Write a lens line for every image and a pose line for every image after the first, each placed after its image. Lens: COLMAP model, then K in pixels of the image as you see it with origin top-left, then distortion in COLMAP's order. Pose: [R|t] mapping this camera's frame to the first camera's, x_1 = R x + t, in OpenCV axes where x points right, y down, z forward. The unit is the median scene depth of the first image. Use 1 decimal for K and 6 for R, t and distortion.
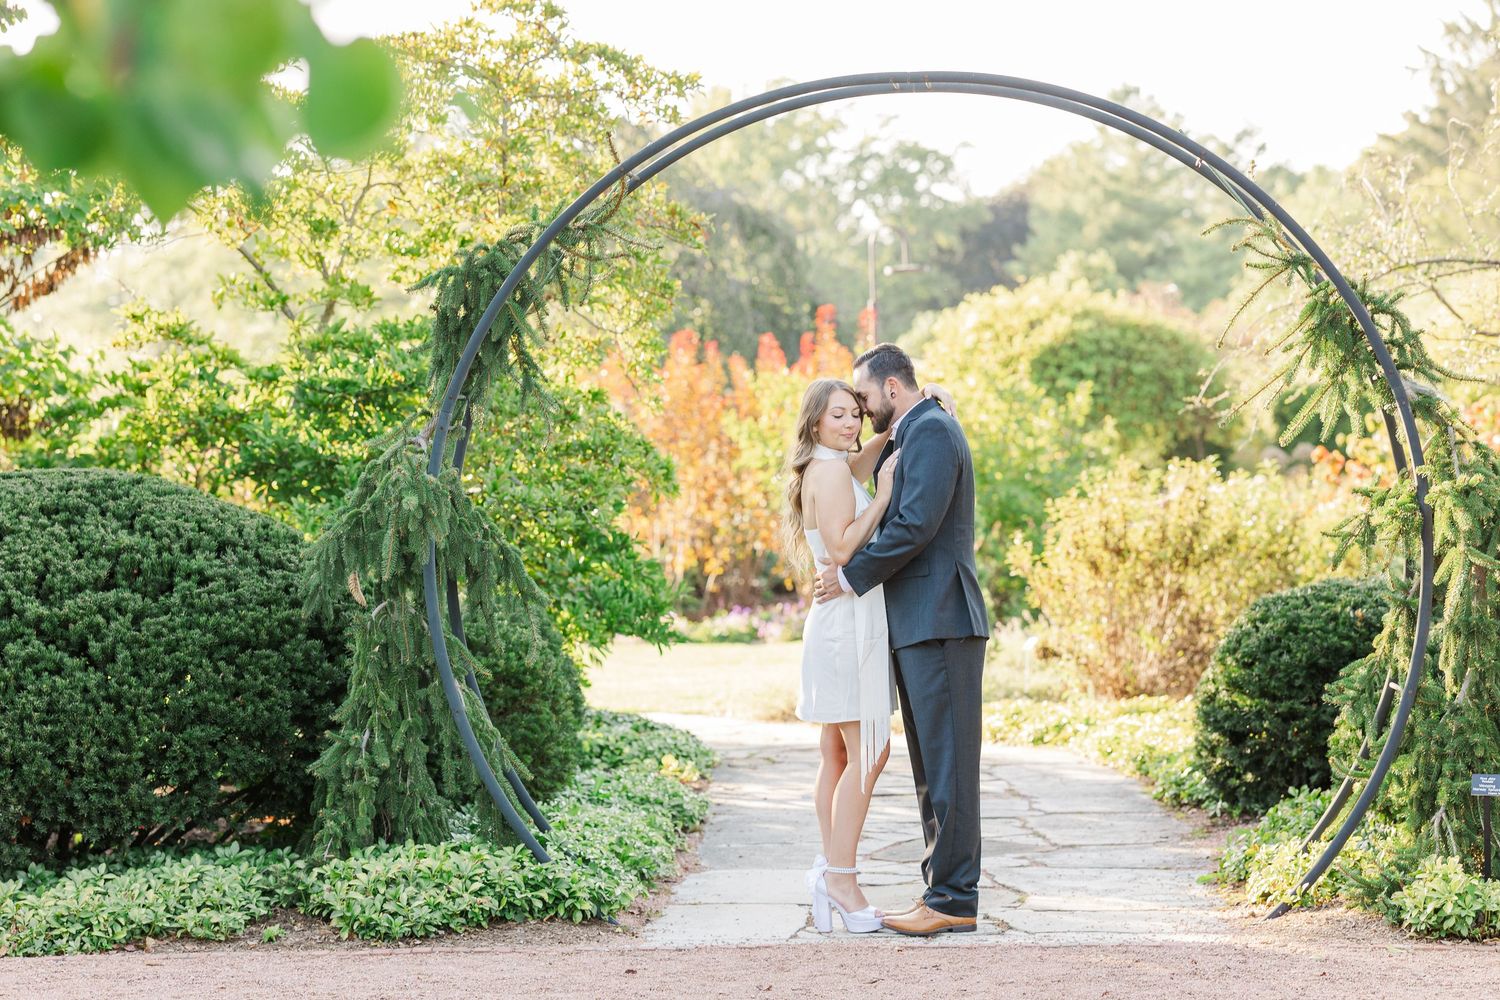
lens RADIAL K [[3867.3, 0, 744.6], [0, 3867.3, 487.1], [0, 0, 1]] dist [0.048402, 0.000000]
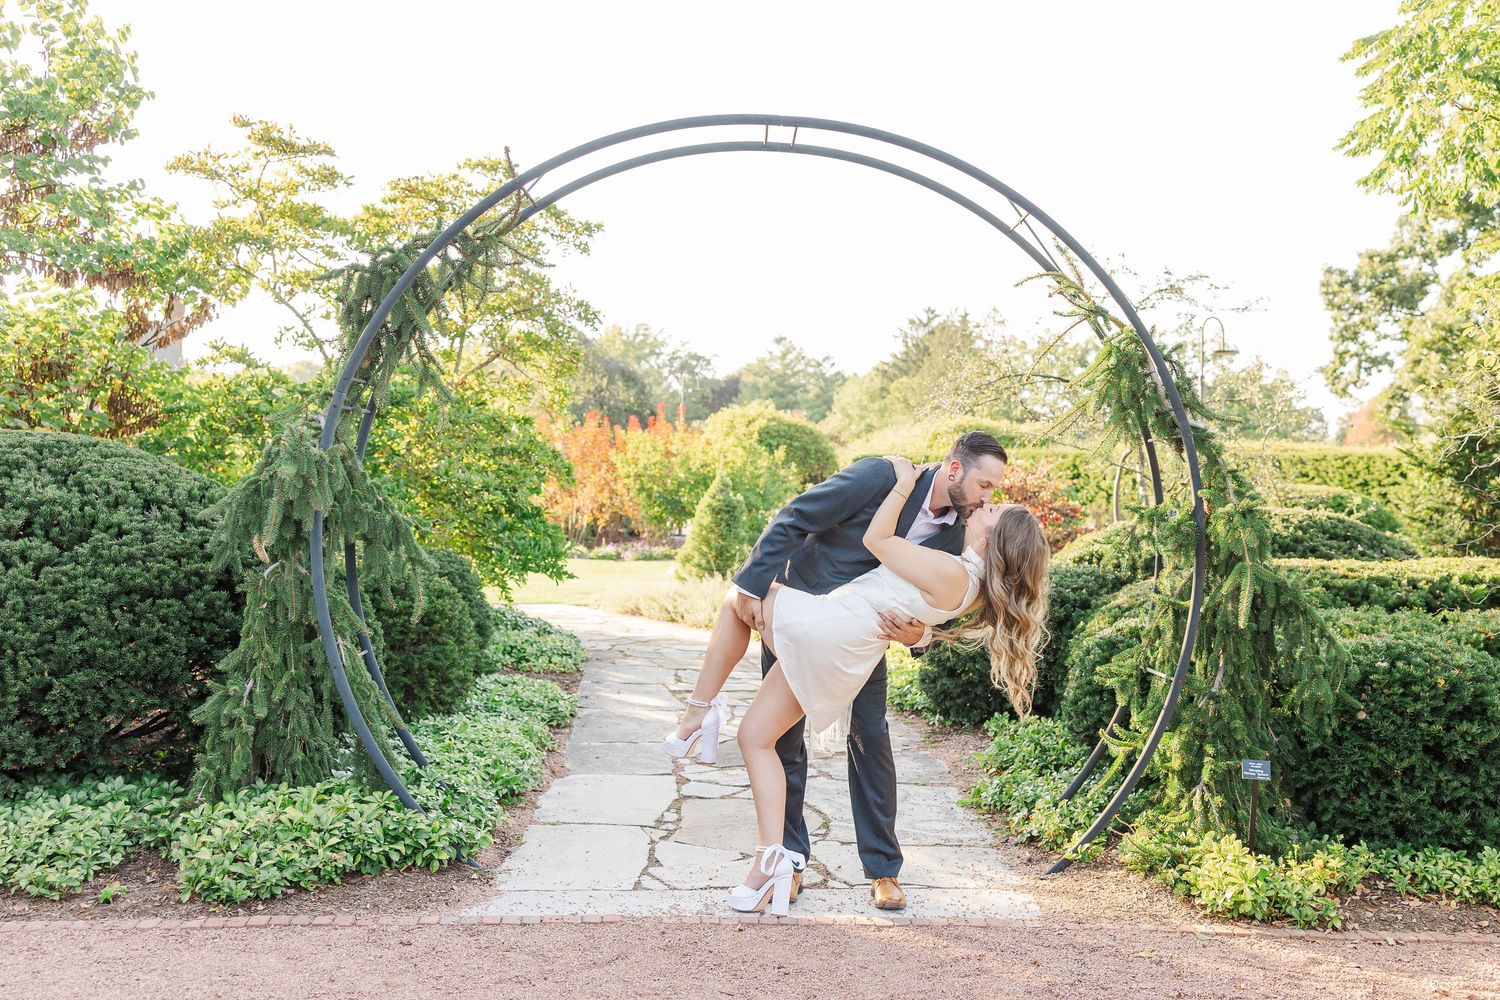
lens RADIAL K [[1455.7, 0, 870.0], [0, 1455.7, 490.8], [0, 0, 1]] dist [0.019399, 0.000000]
pose [[0.984016, 0.053877, 0.169734, 0.001251], [-0.053453, 0.998545, -0.007070, 0.003241], [-0.169868, -0.002116, 0.985464, 0.548328]]
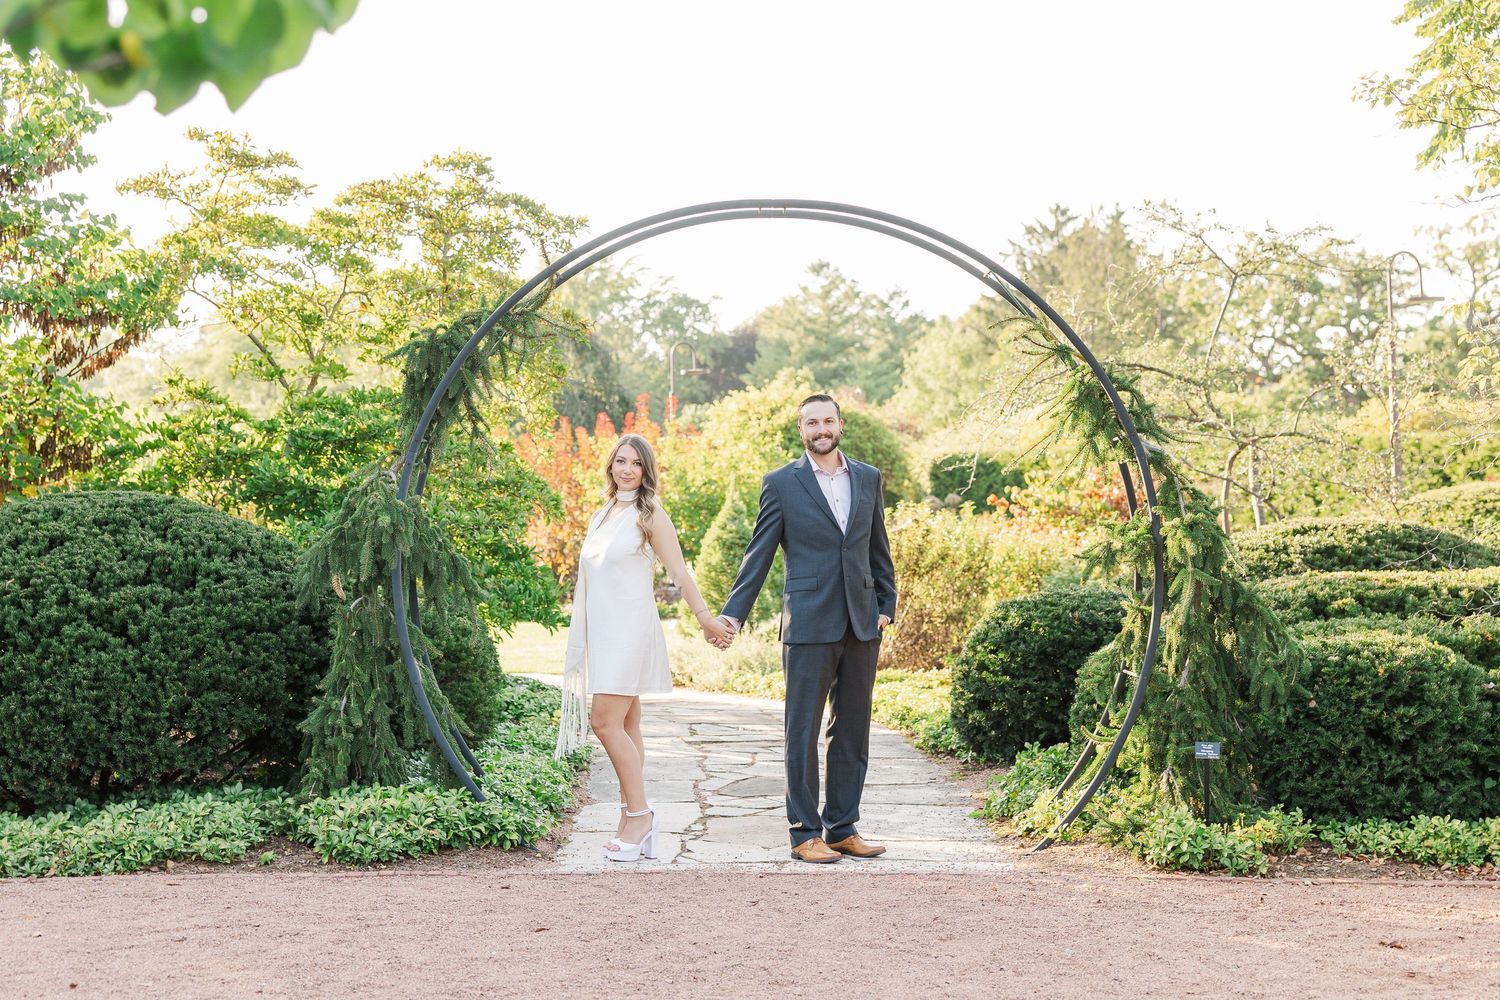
lens RADIAL K [[2470.8, 0, 739.0], [0, 2470.8, 398.7], [0, 0, 1]] dist [0.028965, 0.000000]
pose [[0.997322, 0.020455, 0.070216, -0.025535], [-0.017054, 0.998668, -0.048699, 0.001314], [-0.071118, 0.047371, 0.996342, 0.157540]]
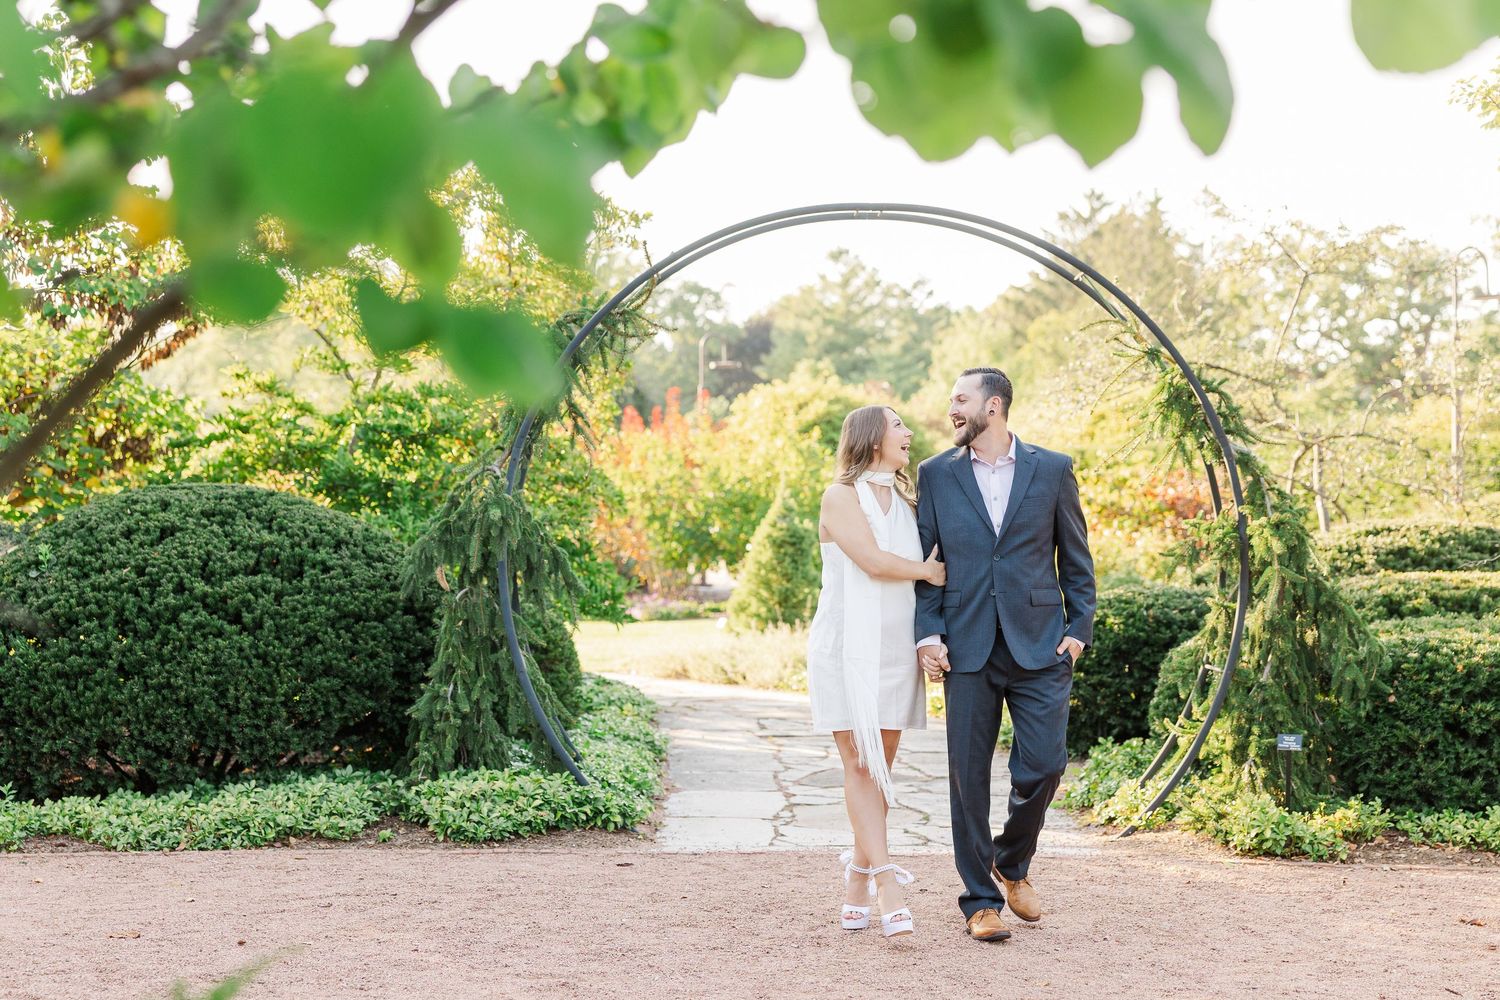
lens RADIAL K [[2608.2, 0, 706.4], [0, 2608.2, 541.8], [0, 0, 1]] dist [0.026733, 0.000000]
pose [[0.998077, 0.024172, 0.057079, -0.060547], [-0.024733, 0.999652, 0.009140, 0.003207], [-0.056839, -0.010534, 0.998328, 0.092698]]
